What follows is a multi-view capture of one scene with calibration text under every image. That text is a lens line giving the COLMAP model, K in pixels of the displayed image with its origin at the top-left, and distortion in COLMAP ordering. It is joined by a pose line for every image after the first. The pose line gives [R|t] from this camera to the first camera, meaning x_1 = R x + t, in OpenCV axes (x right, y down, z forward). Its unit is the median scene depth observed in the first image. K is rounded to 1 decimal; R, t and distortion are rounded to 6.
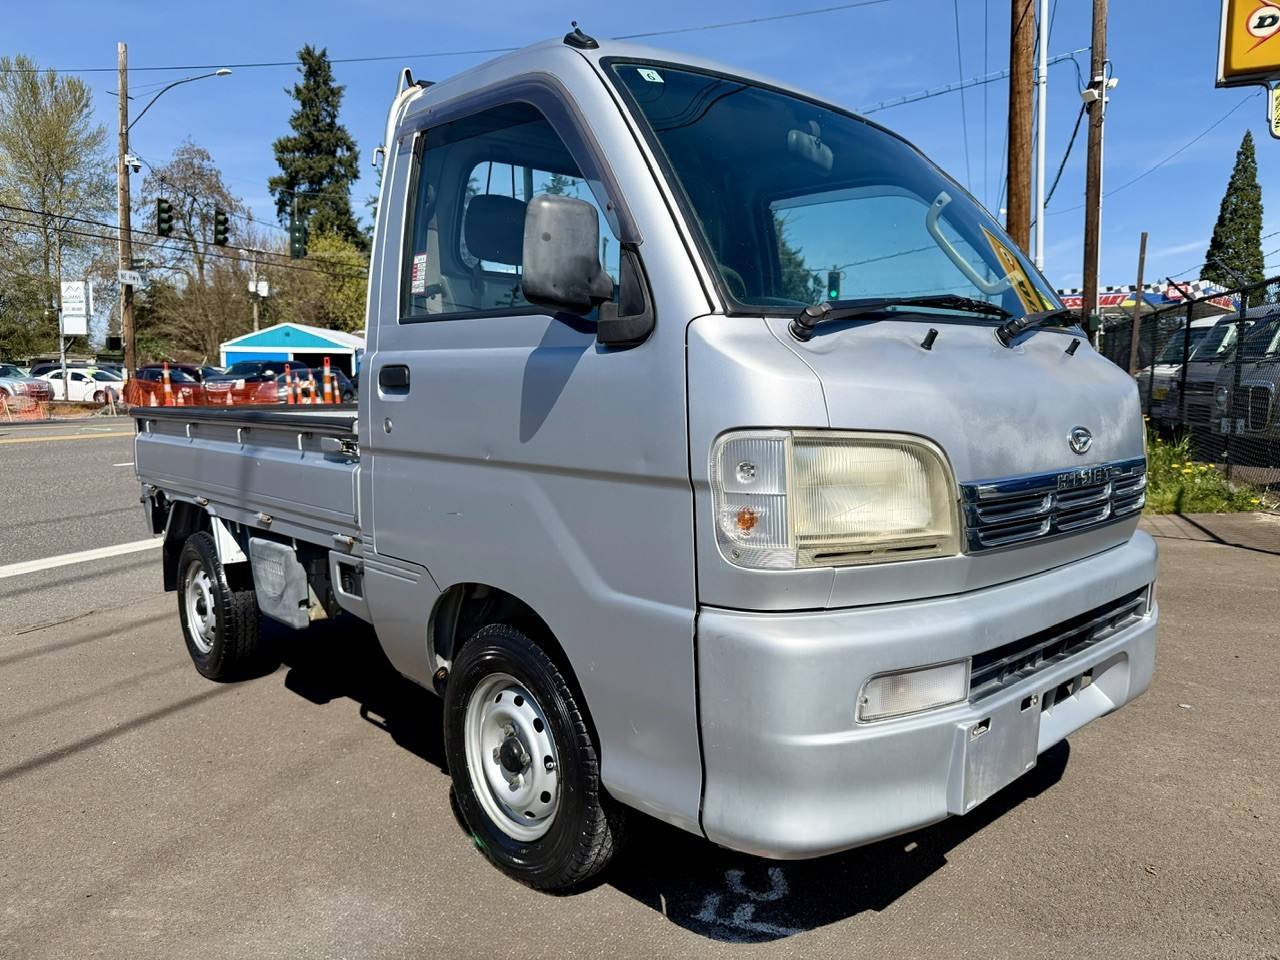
lens RADIAL K [[909.9, 0, 650.6], [0, 909.9, 471.3], [0, 0, 1]] dist [0.046402, -0.066560]
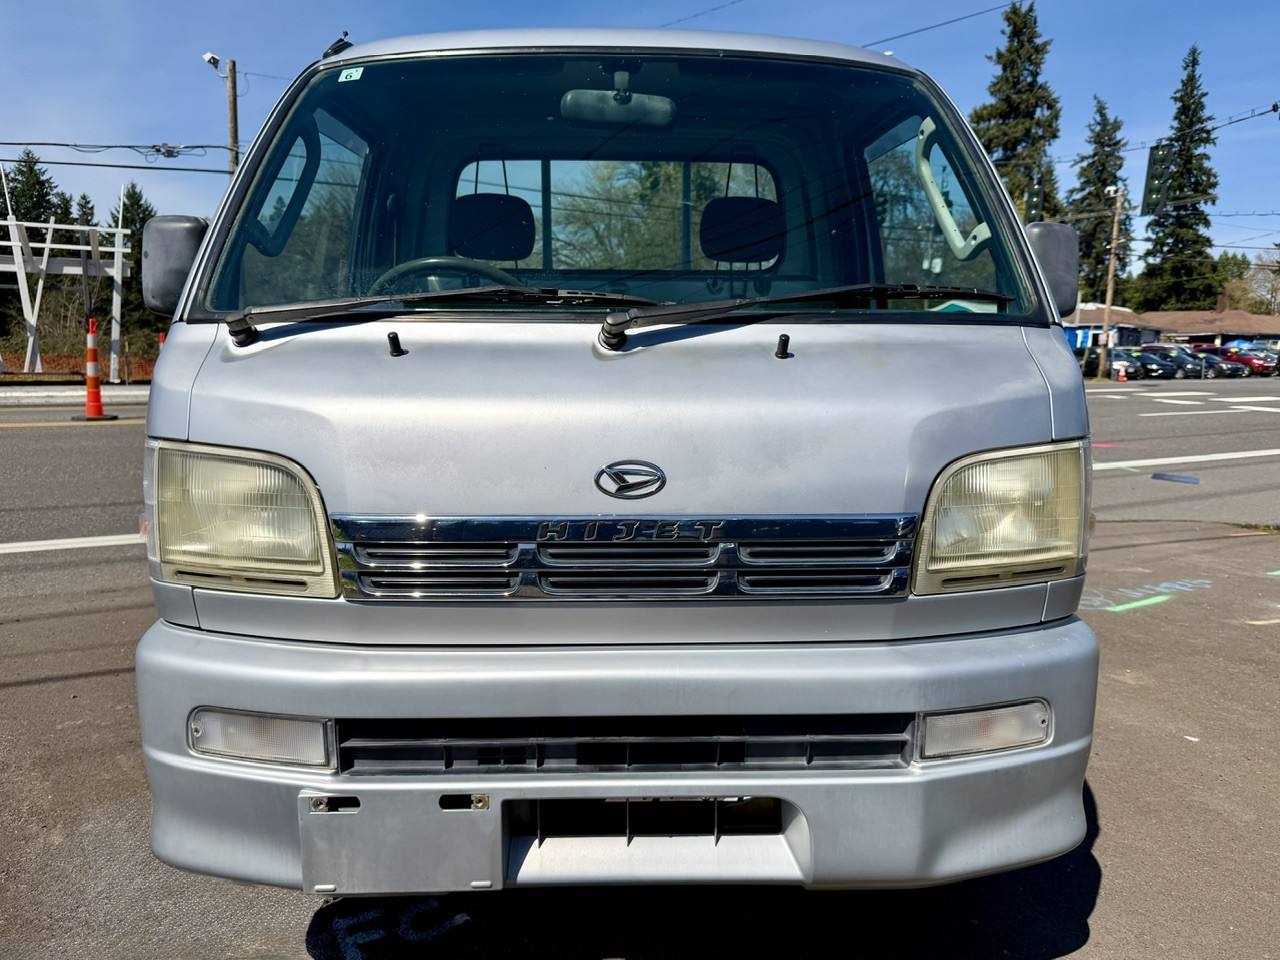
lens RADIAL K [[909.9, 0, 645.6], [0, 909.9, 508.9], [0, 0, 1]] dist [0.046402, -0.066560]
pose [[0.760300, 0.109277, -0.640315, 0.849047], [-0.065846, 0.993636, 0.091390, -0.065003], [0.646226, -0.027321, 0.762657, 0.389863]]
